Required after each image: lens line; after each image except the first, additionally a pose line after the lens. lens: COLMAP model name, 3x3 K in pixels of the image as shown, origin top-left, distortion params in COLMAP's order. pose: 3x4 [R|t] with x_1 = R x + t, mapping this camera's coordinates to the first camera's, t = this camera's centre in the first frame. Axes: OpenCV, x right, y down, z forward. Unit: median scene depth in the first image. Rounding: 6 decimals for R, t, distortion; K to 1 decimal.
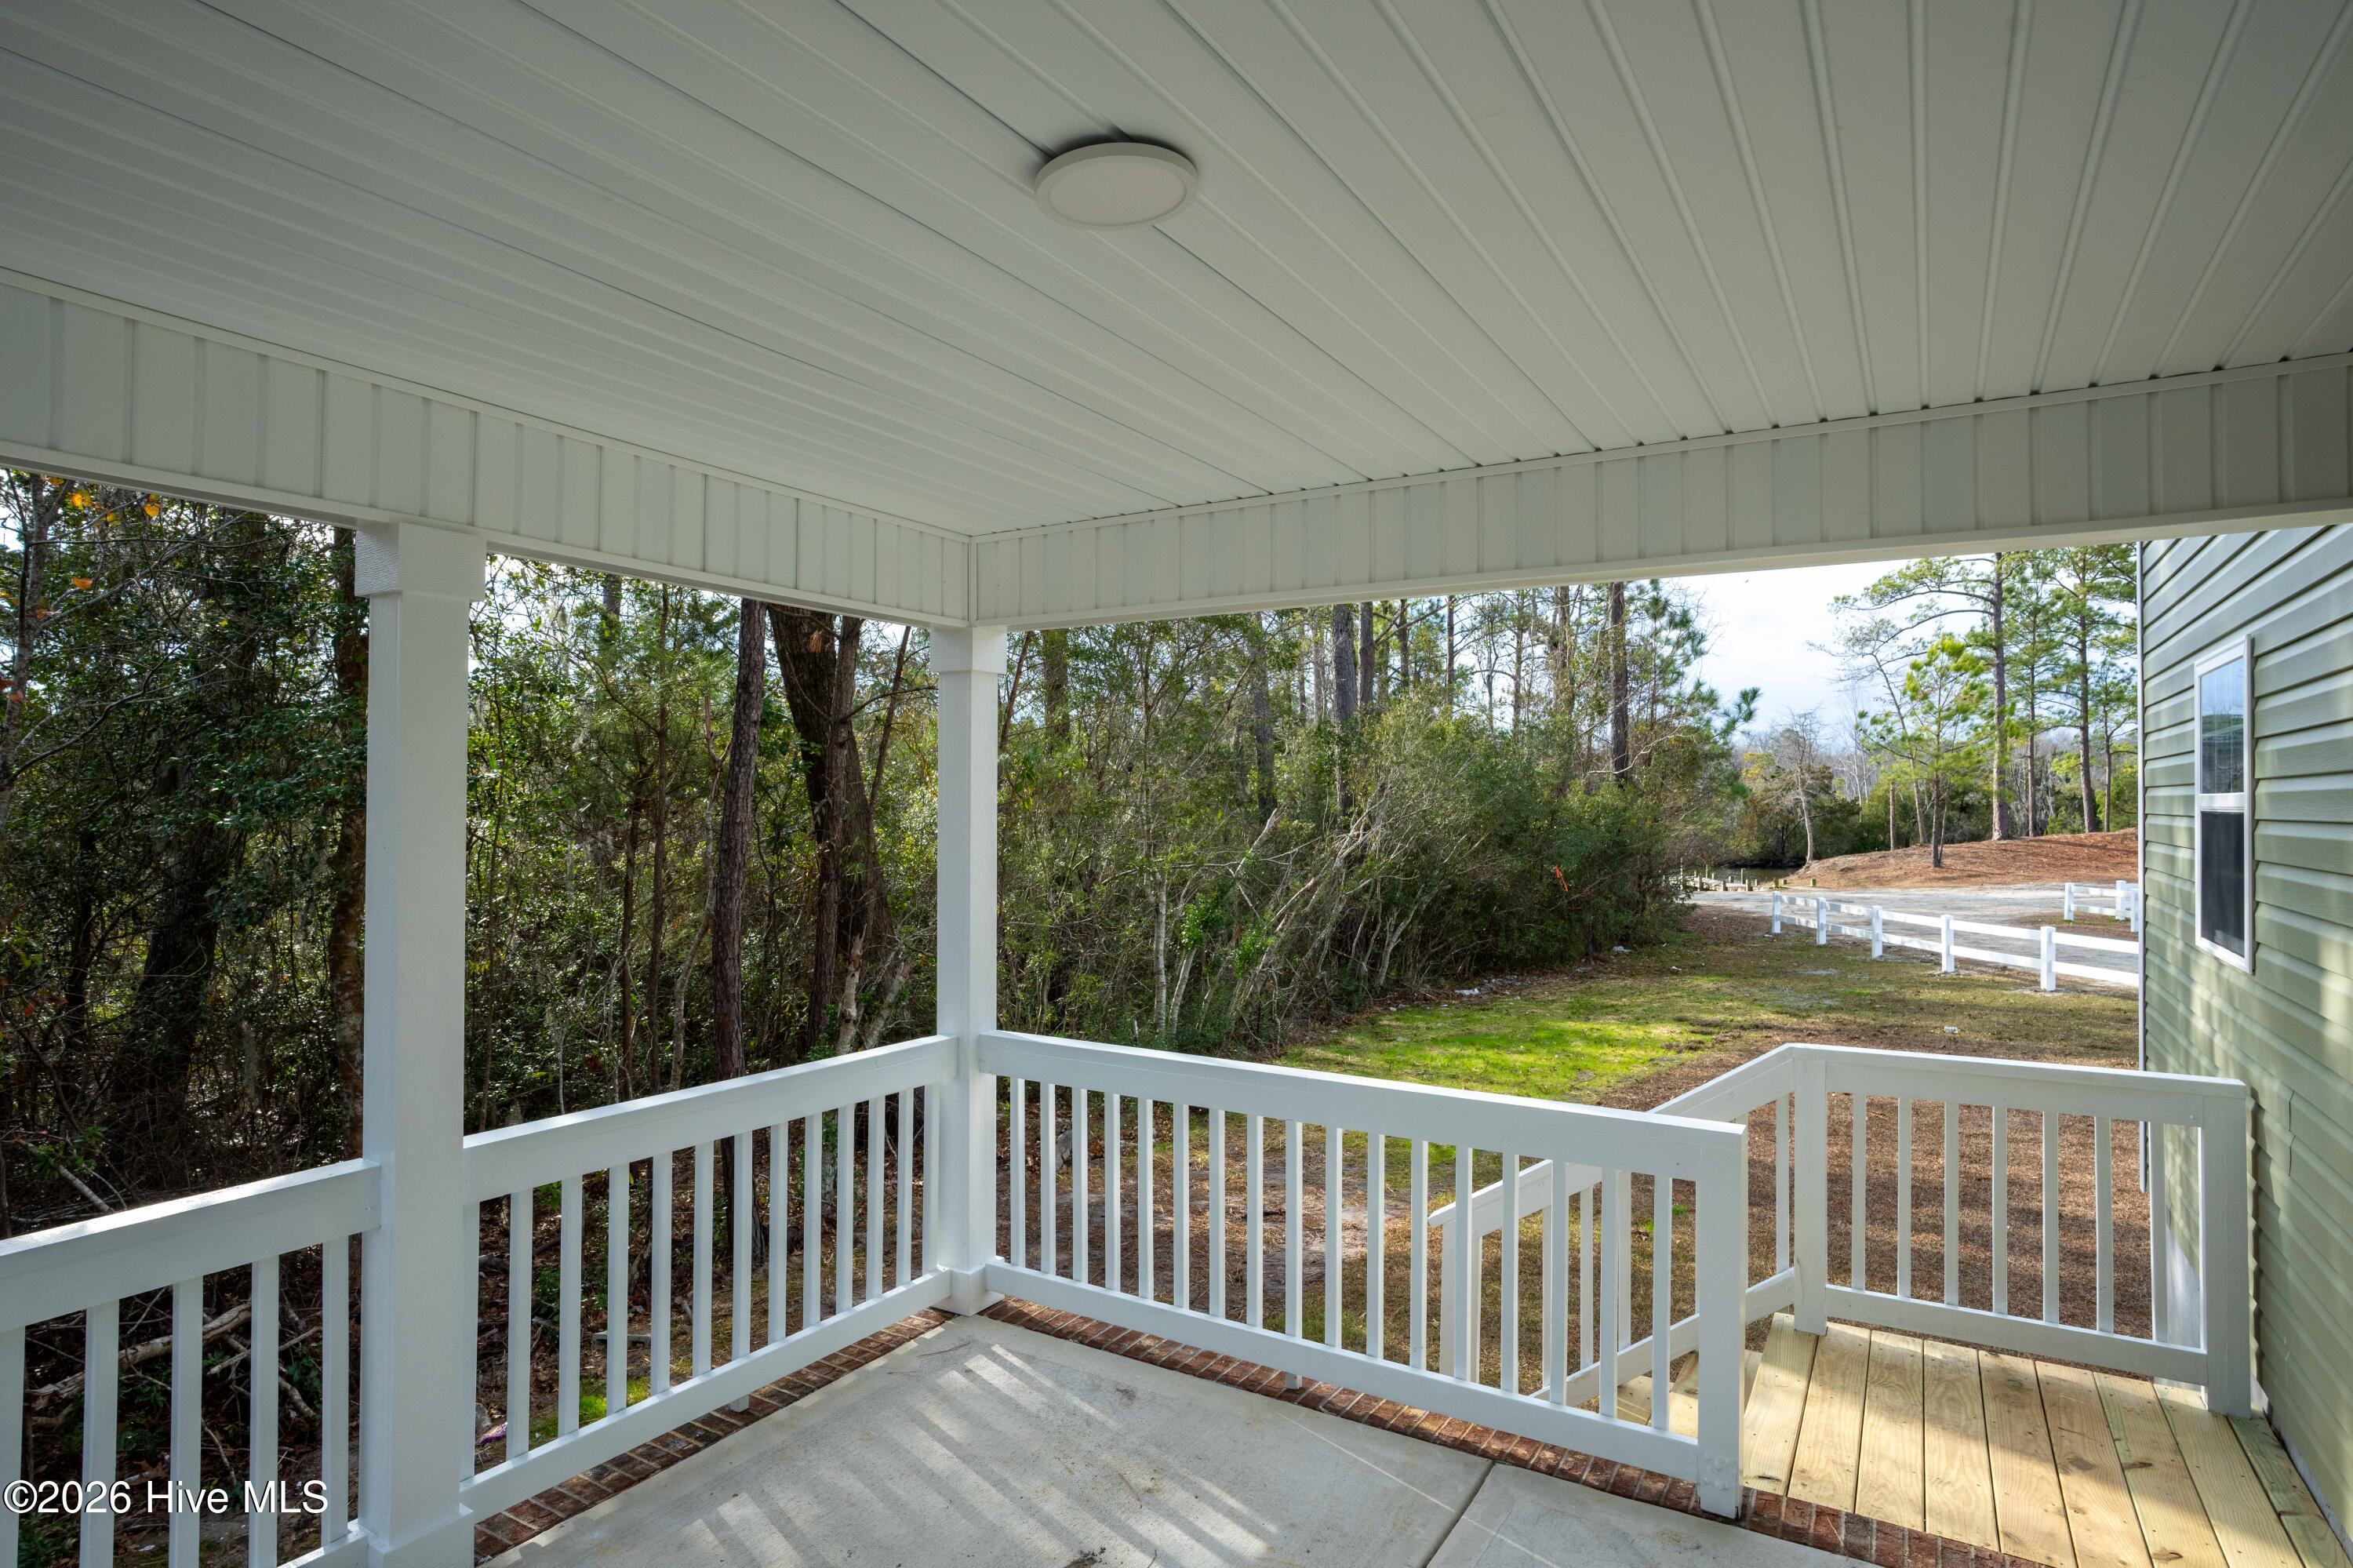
lens RADIAL K [[1275.1, 0, 1176.4], [0, 1275.1, 789.3], [0, 0, 1]] dist [0.001600, 0.000362]
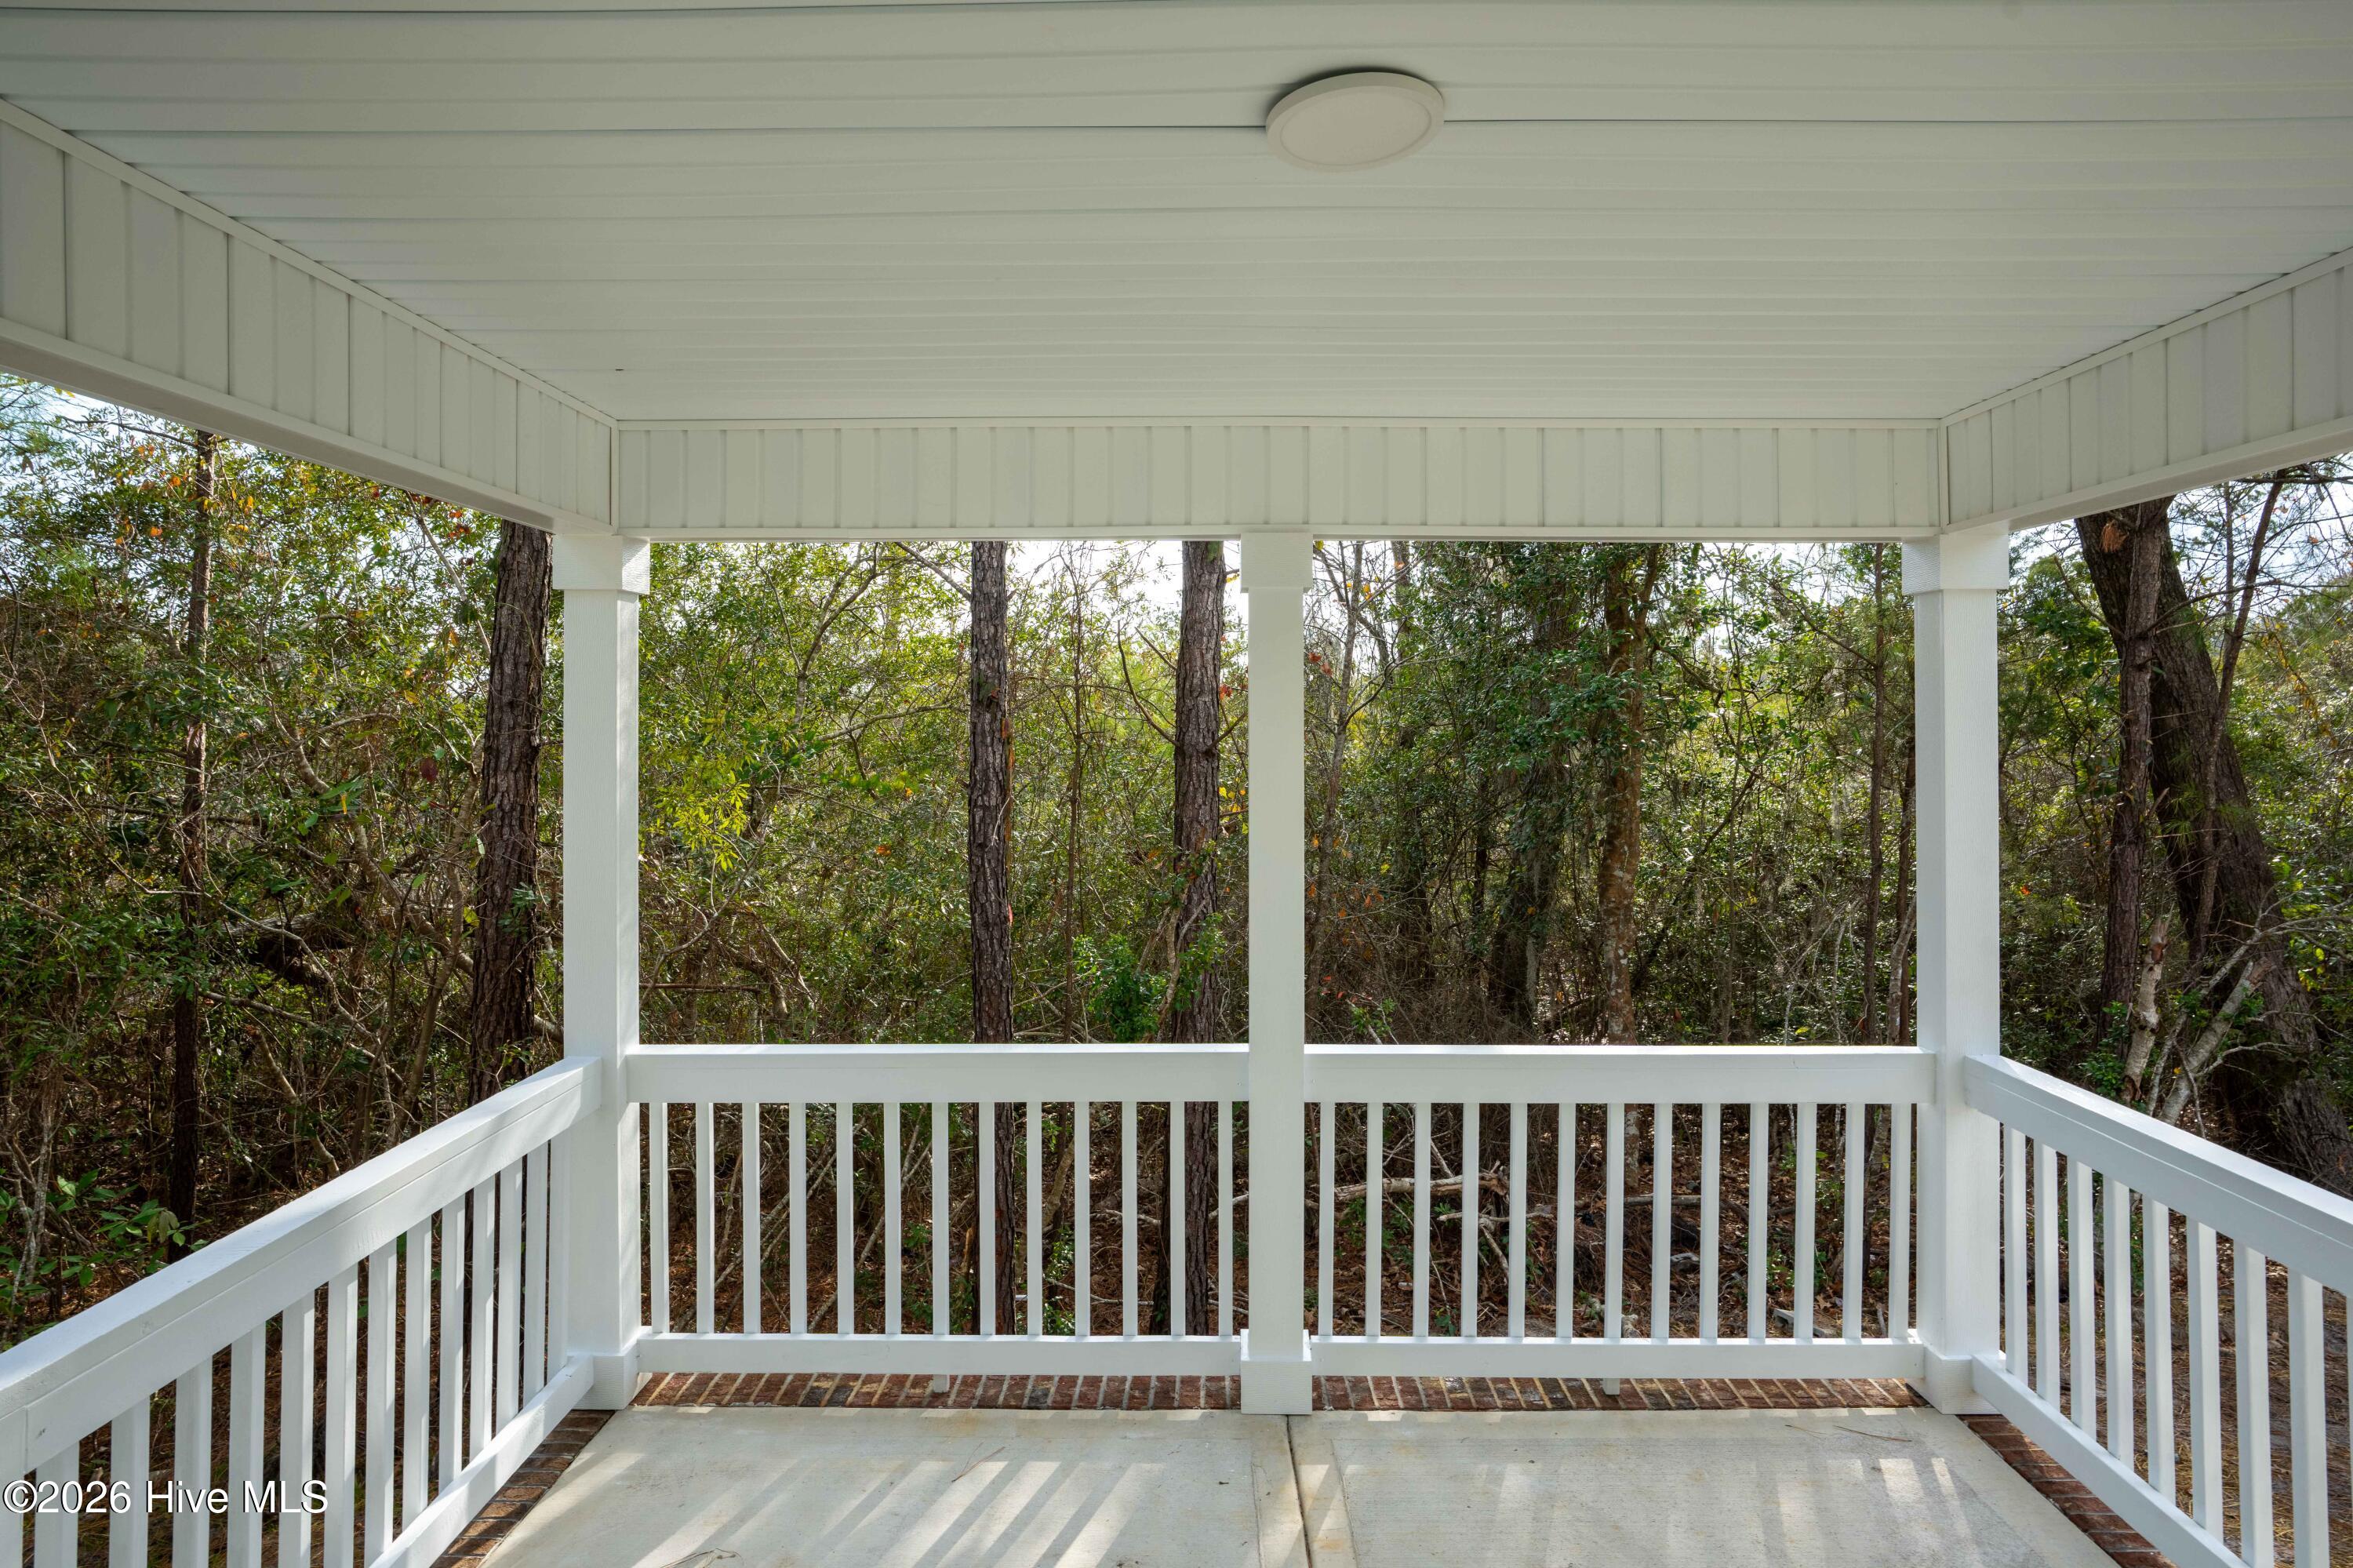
lens RADIAL K [[1087.4, 0, 1176.7], [0, 1087.4, 762.0], [0, 0, 1]] dist [0.002713, -0.000223]
pose [[0.532454, -0.001339, -0.846458, 0.186381], [0.010398, 0.999934, 0.004959, 0.004332], [0.846395, -0.011442, 0.532432, 0.299780]]
